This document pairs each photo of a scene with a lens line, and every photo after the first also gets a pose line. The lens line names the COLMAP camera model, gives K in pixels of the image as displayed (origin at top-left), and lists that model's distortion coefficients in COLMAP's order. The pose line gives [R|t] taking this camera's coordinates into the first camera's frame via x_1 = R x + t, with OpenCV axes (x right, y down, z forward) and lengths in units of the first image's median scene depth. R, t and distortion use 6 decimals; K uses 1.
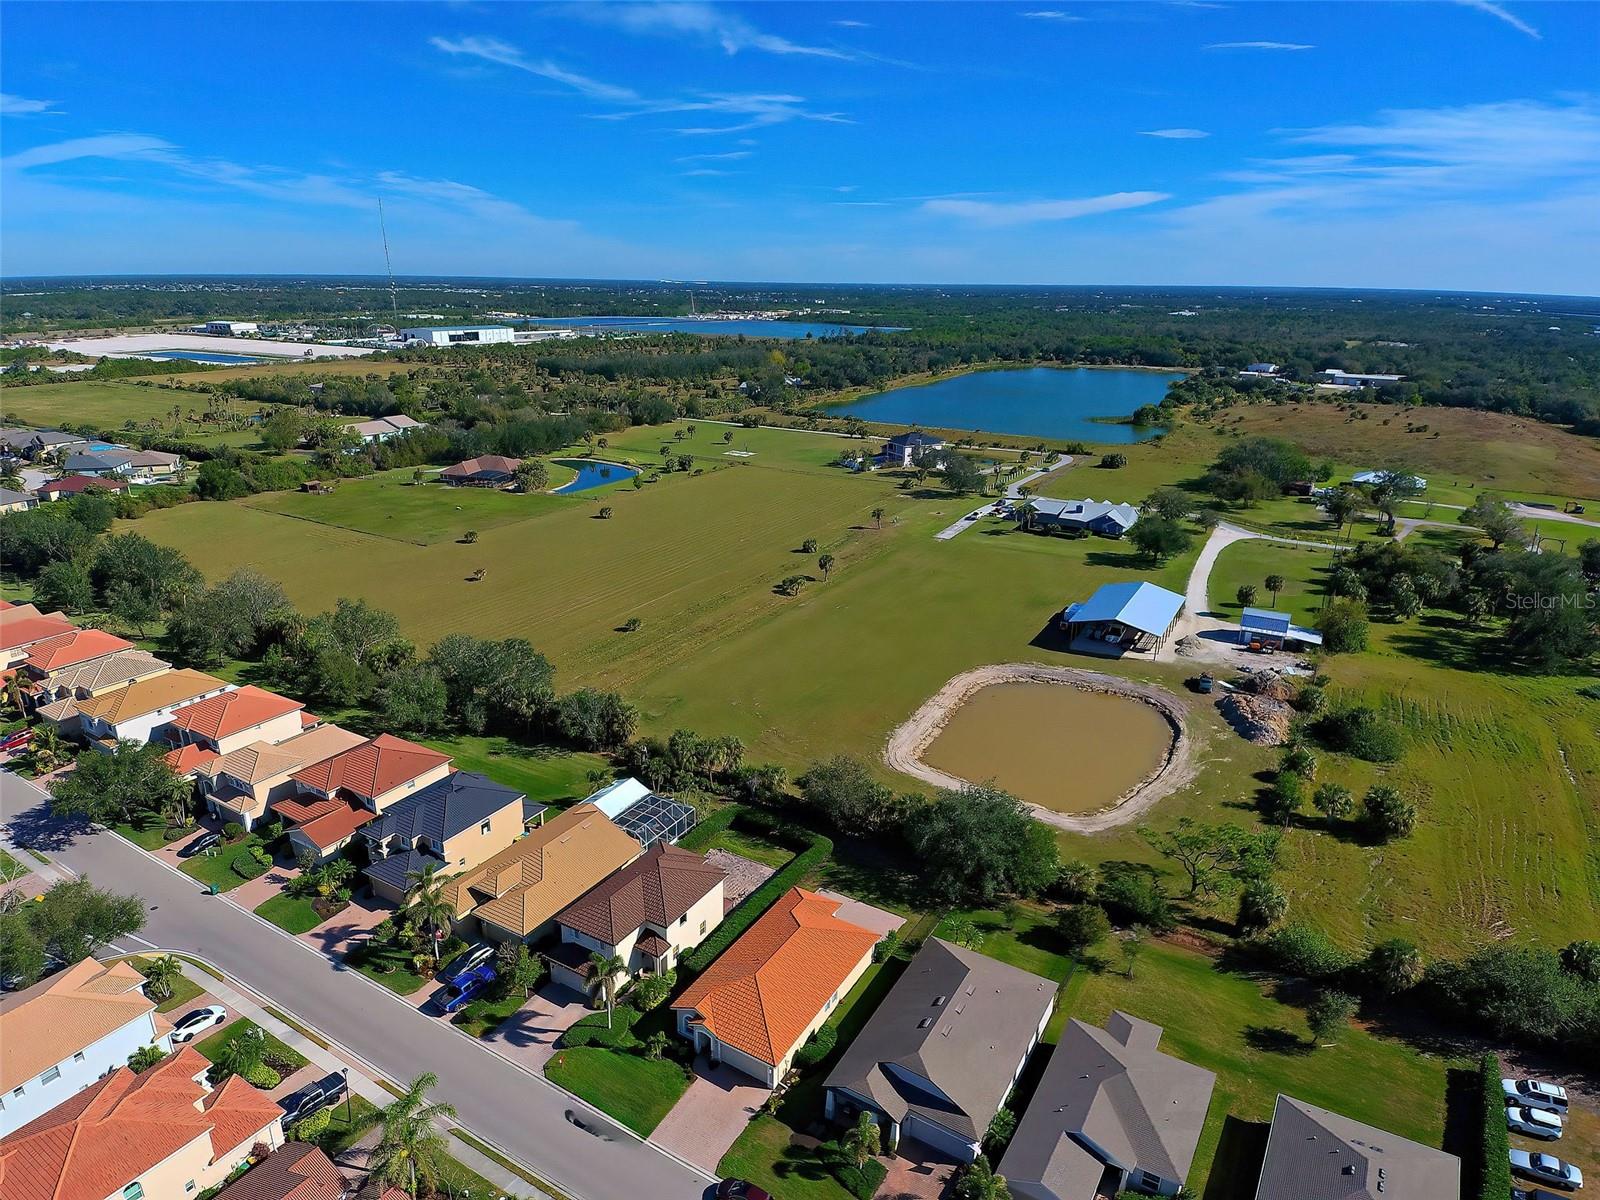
lens RADIAL K [[990.4, 0, 803.3], [0, 990.4, 592.5], [0, 0, 1]] dist [0.057955, -0.099611]
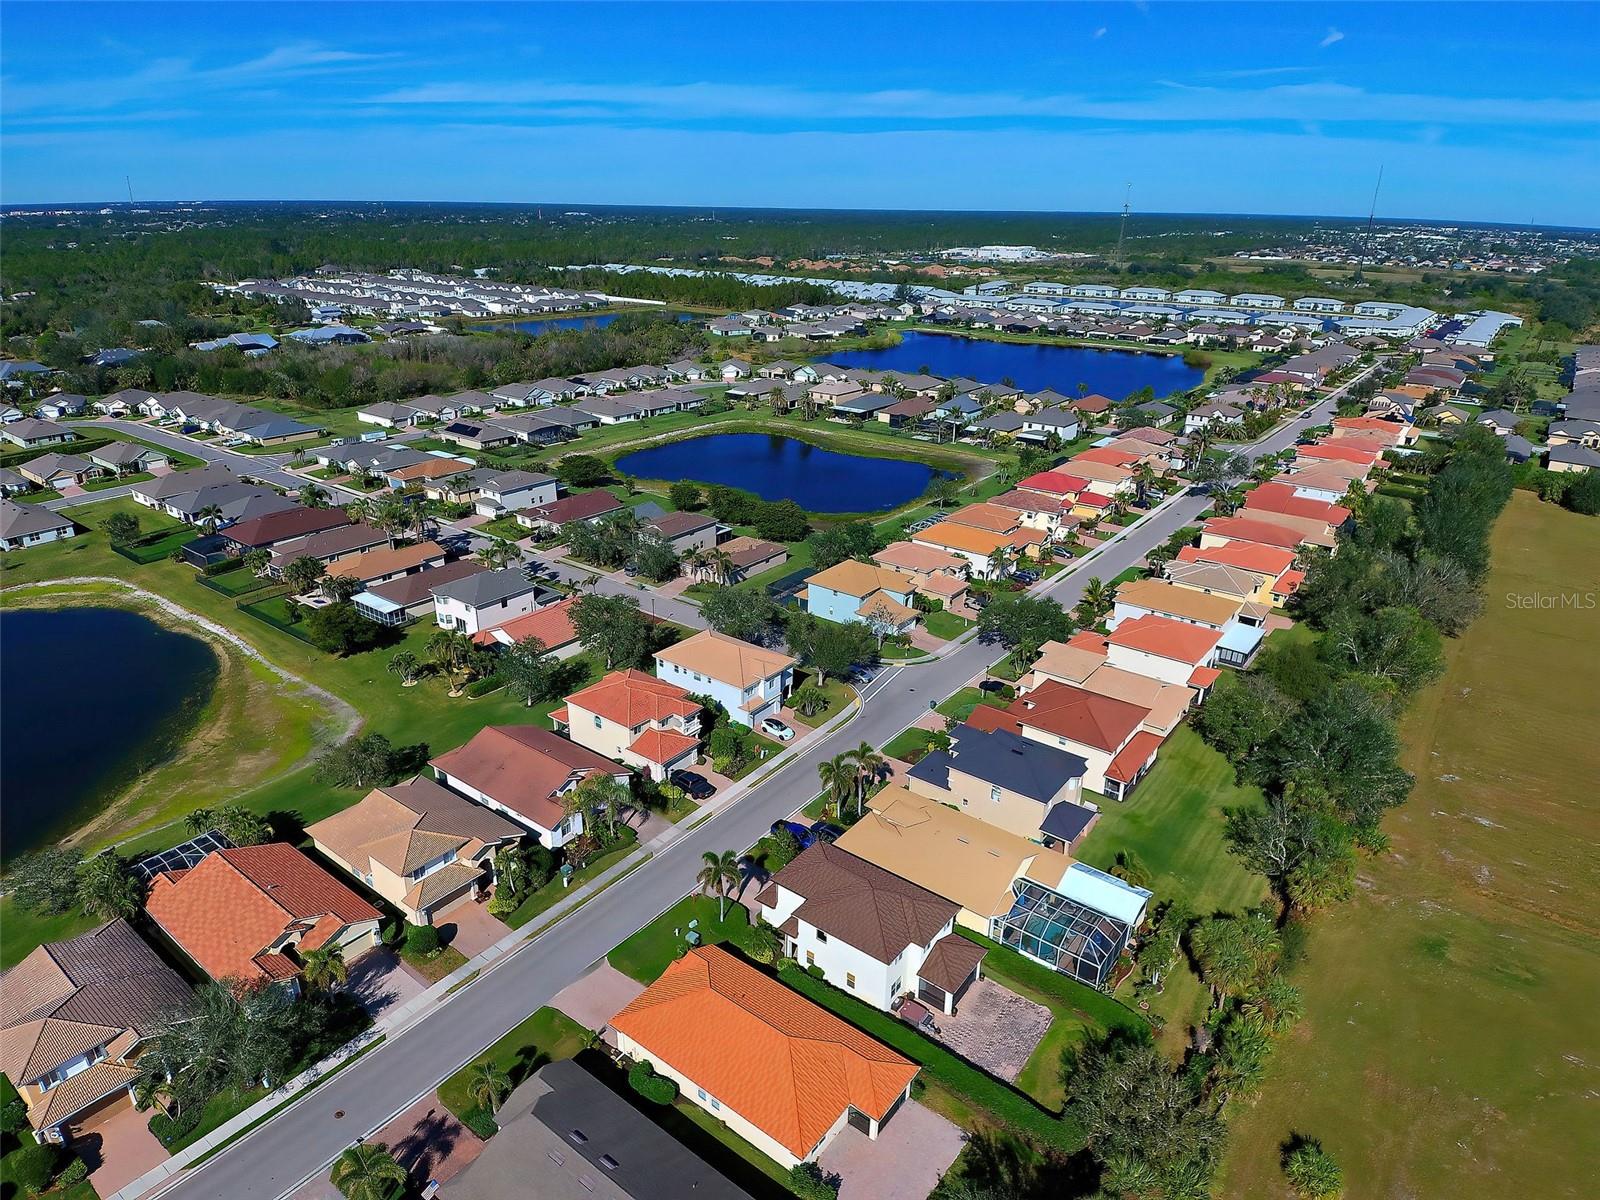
lens RADIAL K [[990.4, 0, 803.3], [0, 990.4, 592.5], [0, 0, 1]] dist [0.057955, -0.099611]
pose [[-0.110595, 0.364280, -0.924699, 0.381367], [-0.312063, 0.870625, 0.380301, -0.177198], [0.943602, 0.330624, 0.017391, 0.557843]]
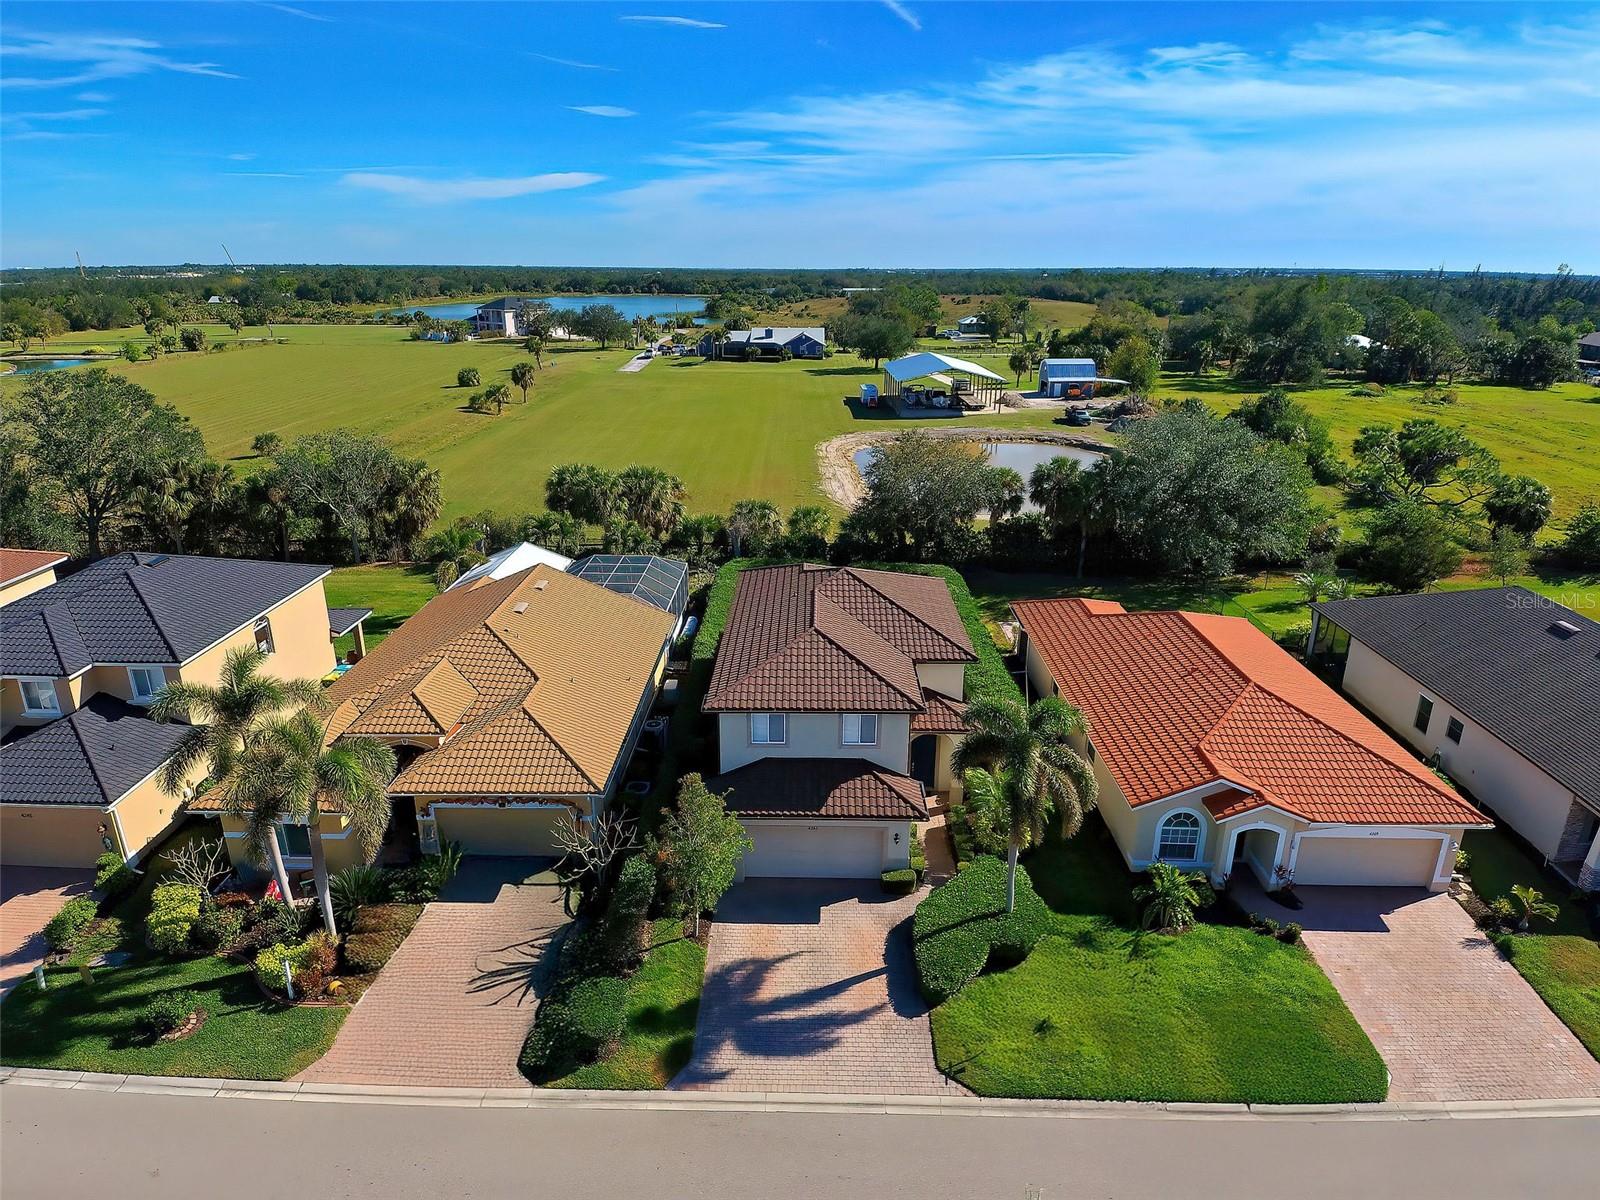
lens RADIAL K [[990.4, 0, 803.3], [0, 990.4, 592.5], [0, 0, 1]] dist [0.057955, -0.099611]
pose [[0.862106, -0.154383, 0.482637, -0.245474], [0.155982, 0.987062, 0.037115, 0.176428], [-0.482123, 0.043286, 0.875034, 0.424802]]
